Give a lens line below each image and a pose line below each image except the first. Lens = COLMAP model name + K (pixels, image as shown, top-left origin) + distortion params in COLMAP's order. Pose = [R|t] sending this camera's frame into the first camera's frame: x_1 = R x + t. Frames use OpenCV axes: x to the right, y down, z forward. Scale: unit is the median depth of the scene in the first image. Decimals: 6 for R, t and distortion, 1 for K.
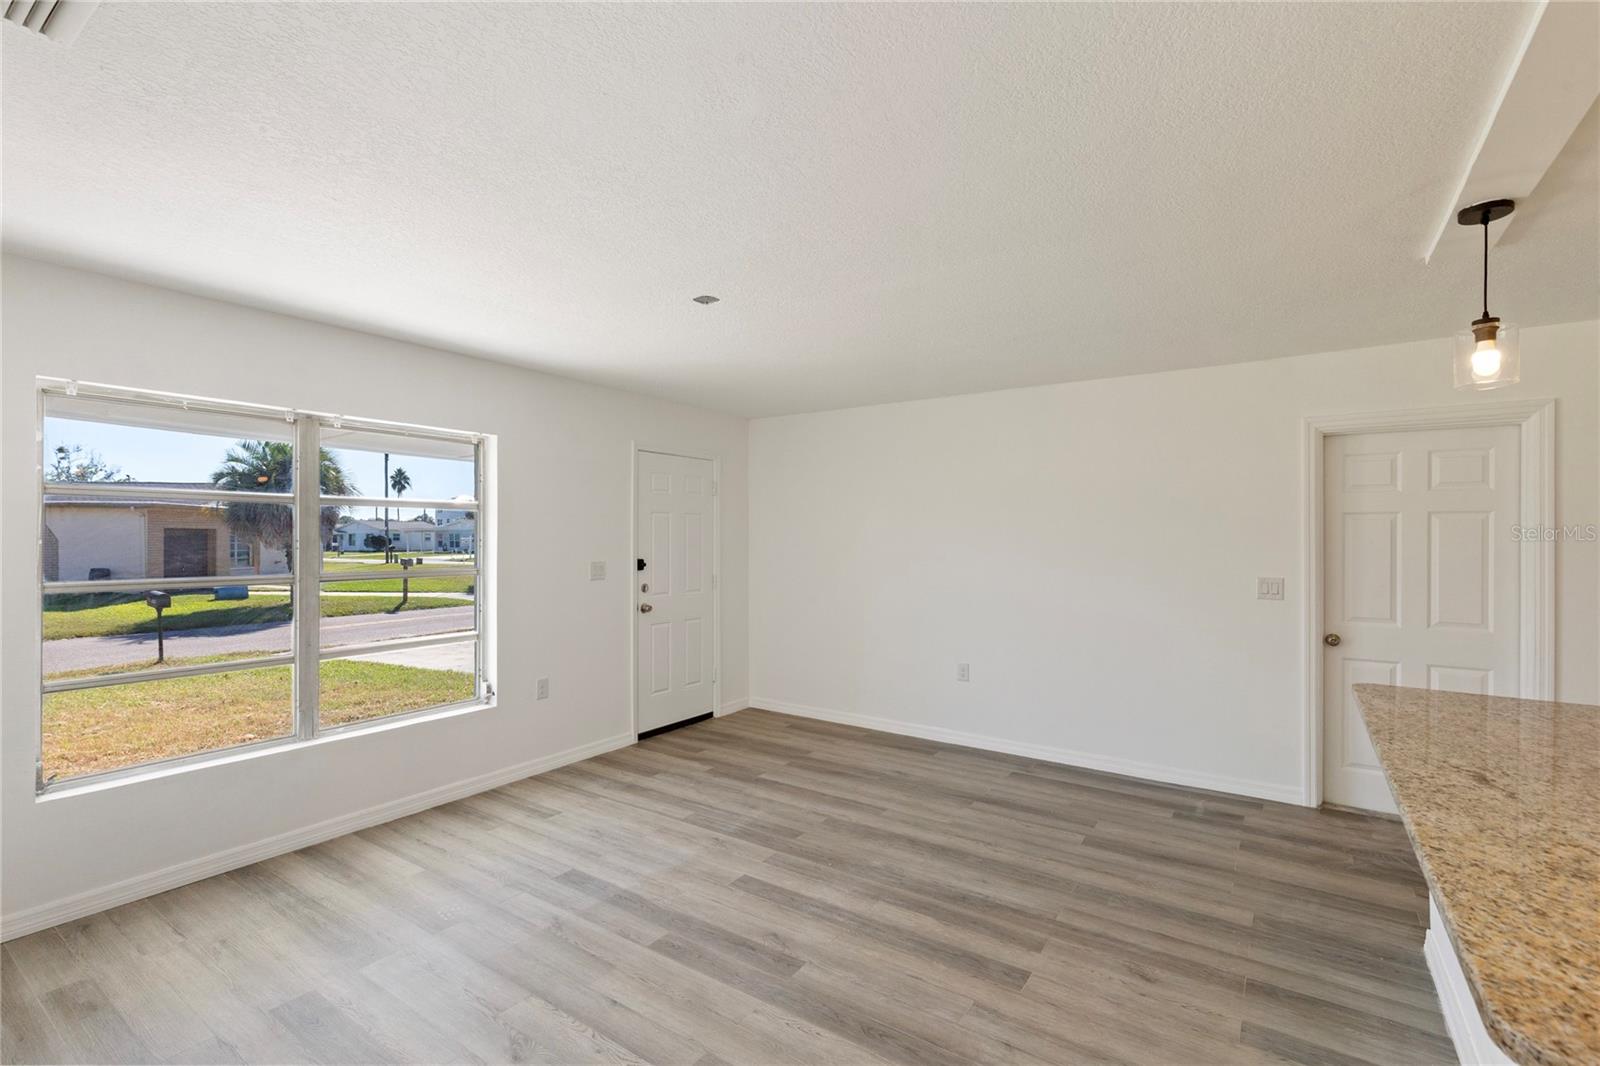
lens RADIAL K [[726.1, 0, 795.1], [0, 726.1, 535.5], [0, 0, 1]] dist [0.006743, -0.000017]
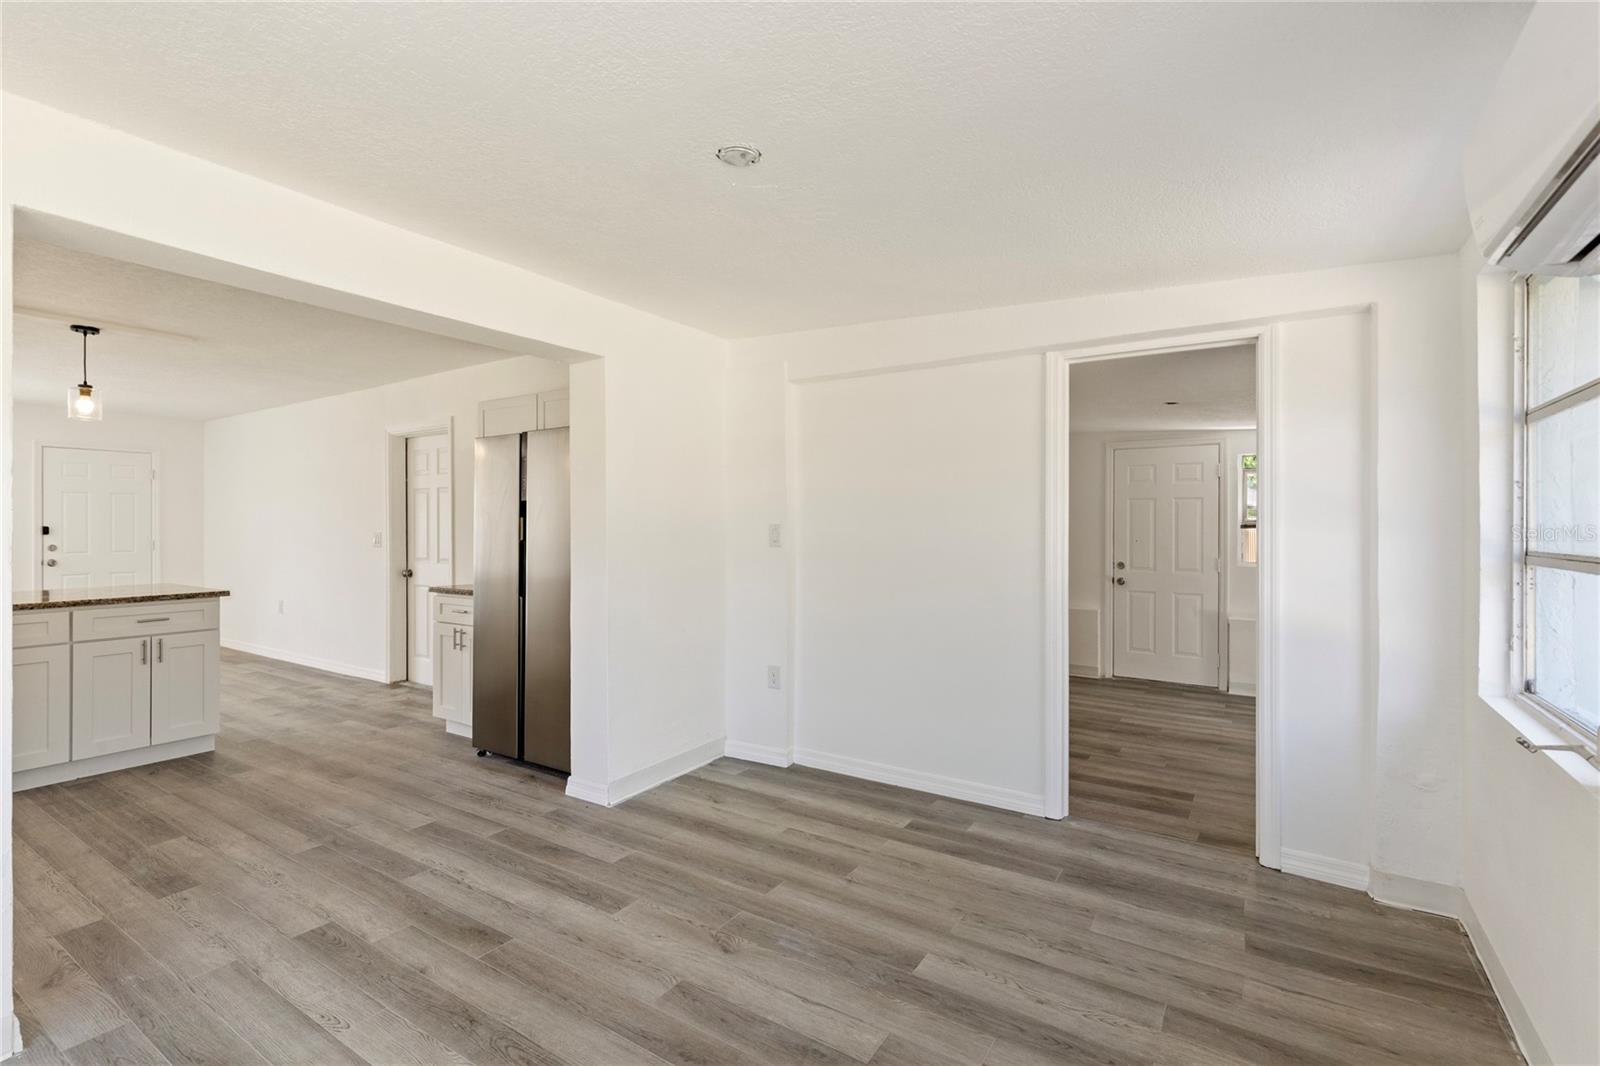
lens RADIAL K [[726.7, 0, 805.3], [0, 726.7, 524.7], [0, 0, 1]] dist [0.000531, 0.000034]
pose [[0.999435, -0.004979, 0.033248, 1.591626], [0.004842, 0.999979, 0.004208, 0.041570], [-0.033269, -0.004045, 0.999438, -0.562522]]
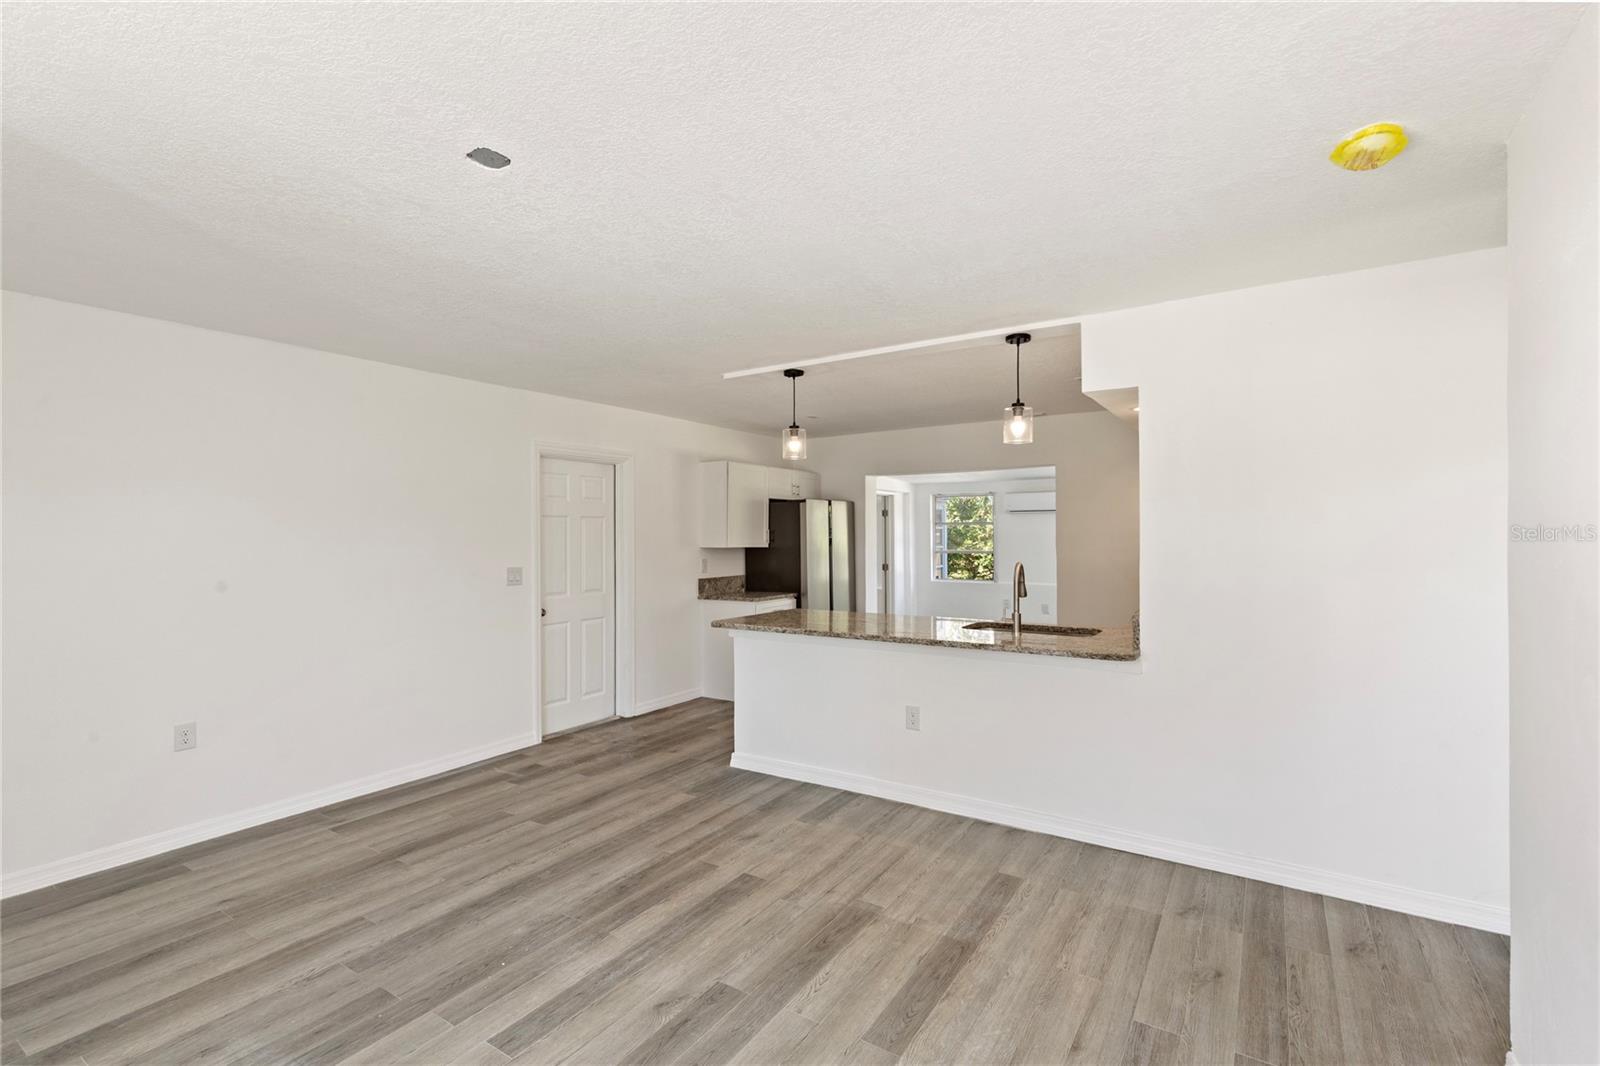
lens RADIAL K [[726.1, 0, 795.1], [0, 726.1, 535.5], [0, 0, 1]] dist [0.006743, -0.000017]
pose [[-0.029266, -0.004511, 0.999561, -0.614735], [0.002623, 0.999986, 0.004589, -0.000010], [-0.999568, 0.002756, -0.029254, 0.608616]]
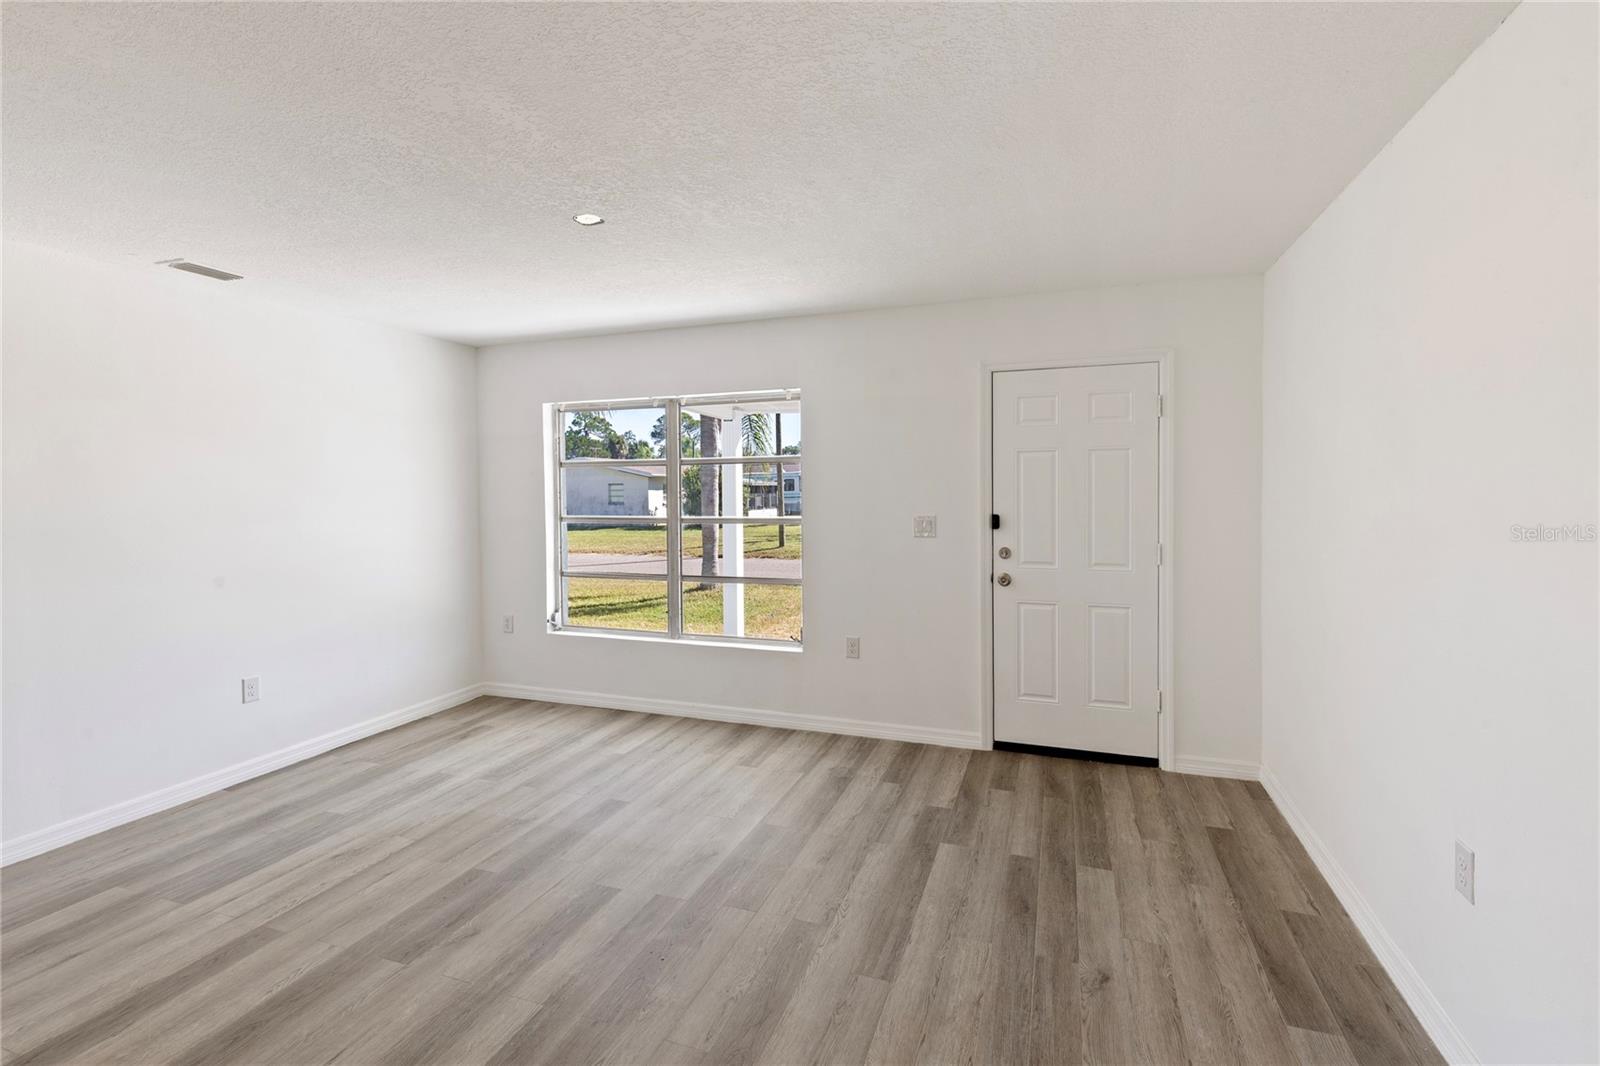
lens RADIAL K [[732.0, 0, 786.8], [0, 732.0, 490.3], [0, 0, 1]] dist [0.009790, -0.000259]
pose [[0.243452, -0.003507, -0.969907, 0.661435], [0.010420, 0.999945, -0.001000, 0.007565], [0.969857, -0.009863, 0.243475, 0.813058]]
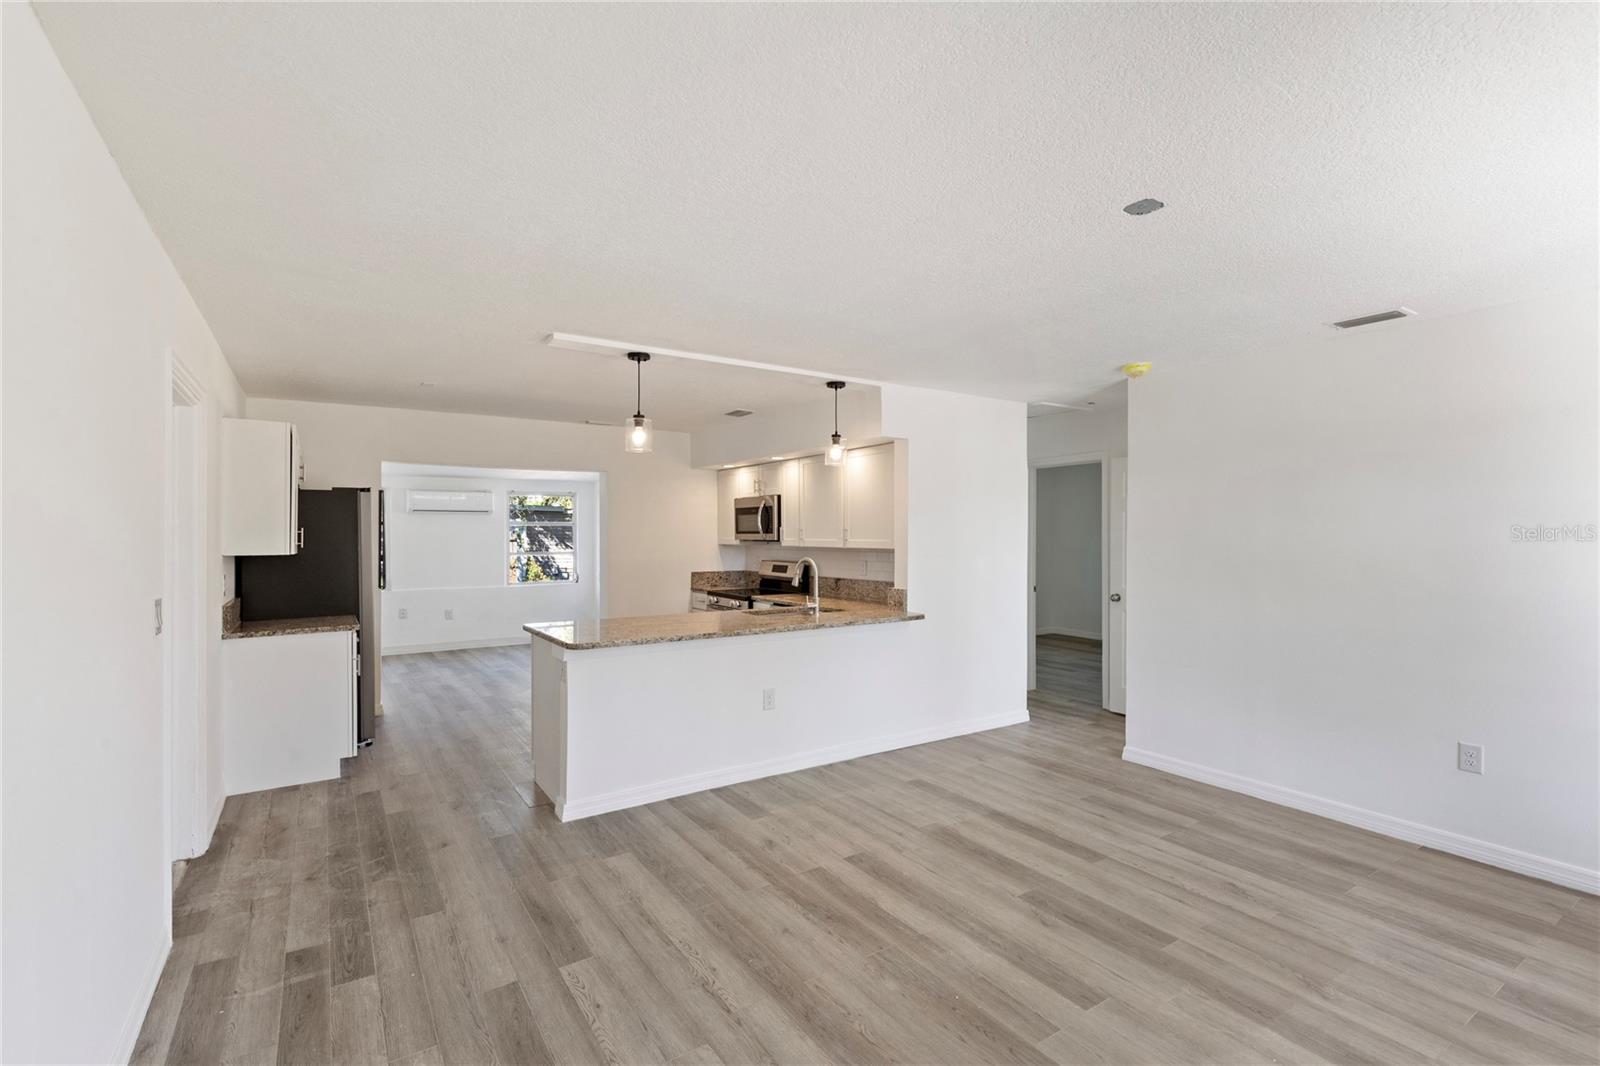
lens RADIAL K [[714.5, 0, 794.6], [0, 714.5, 537.6], [0, 0, 1]] dist [0.004835, 0.000261]
pose [[-0.926892, -0.002963, 0.375316, -0.055042], [-0.002476, 0.999995, 0.001780, 0.005228], [-0.375320, 0.000721, -0.926895, 1.447712]]
